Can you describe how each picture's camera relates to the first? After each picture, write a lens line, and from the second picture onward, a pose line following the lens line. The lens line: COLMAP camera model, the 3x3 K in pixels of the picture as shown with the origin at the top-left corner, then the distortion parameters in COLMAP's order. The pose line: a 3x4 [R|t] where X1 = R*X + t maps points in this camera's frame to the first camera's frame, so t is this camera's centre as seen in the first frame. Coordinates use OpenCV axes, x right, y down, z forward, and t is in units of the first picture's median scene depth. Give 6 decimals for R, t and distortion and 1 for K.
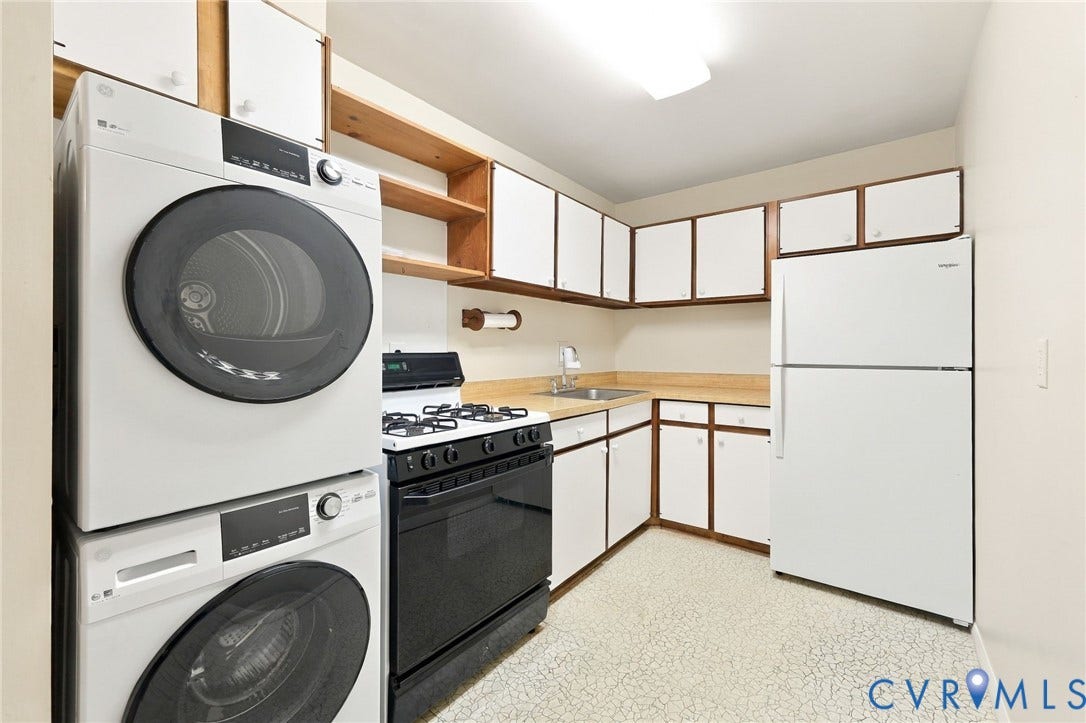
lens RADIAL K [[436.9, 0, 532.8], [0, 436.9, 350.2], [0, 0, 1]] dist [-0.001377, -0.000109]
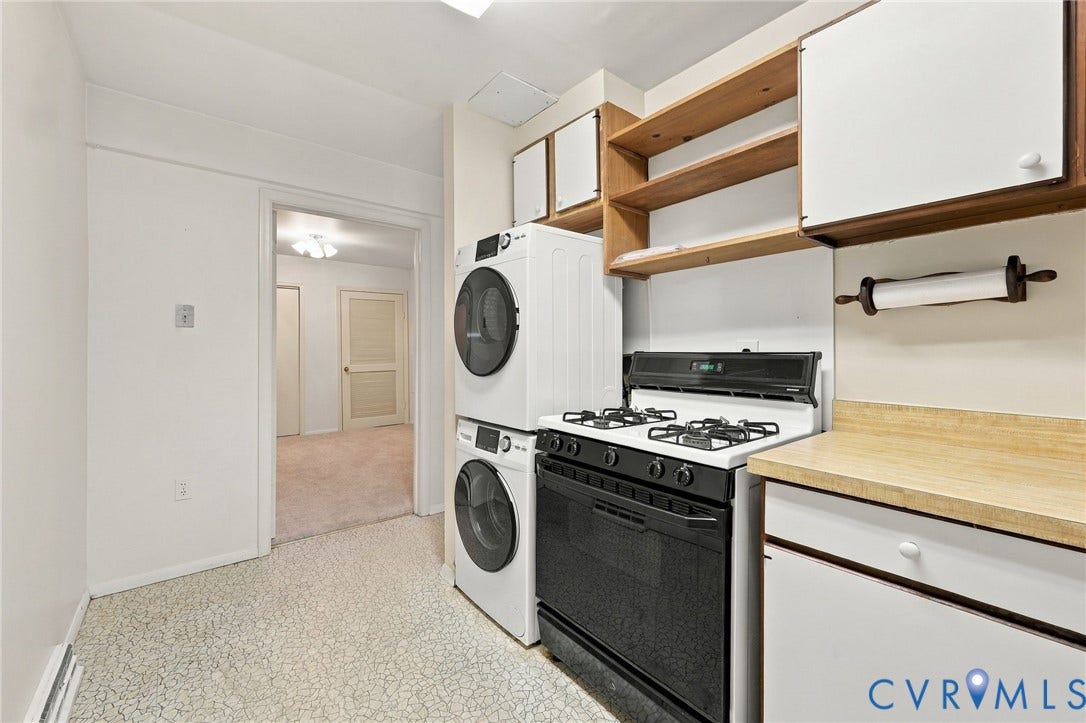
lens RADIAL K [[436.9, 0, 532.8], [0, 436.9, 350.2], [0, 0, 1]] dist [-0.001377, -0.000109]
pose [[-0.220508, 0.000864, -0.975385, 0.706187], [0.000918, 0.999999, 0.000679, 0.001638], [0.975385, -0.000745, -0.220508, 0.923399]]
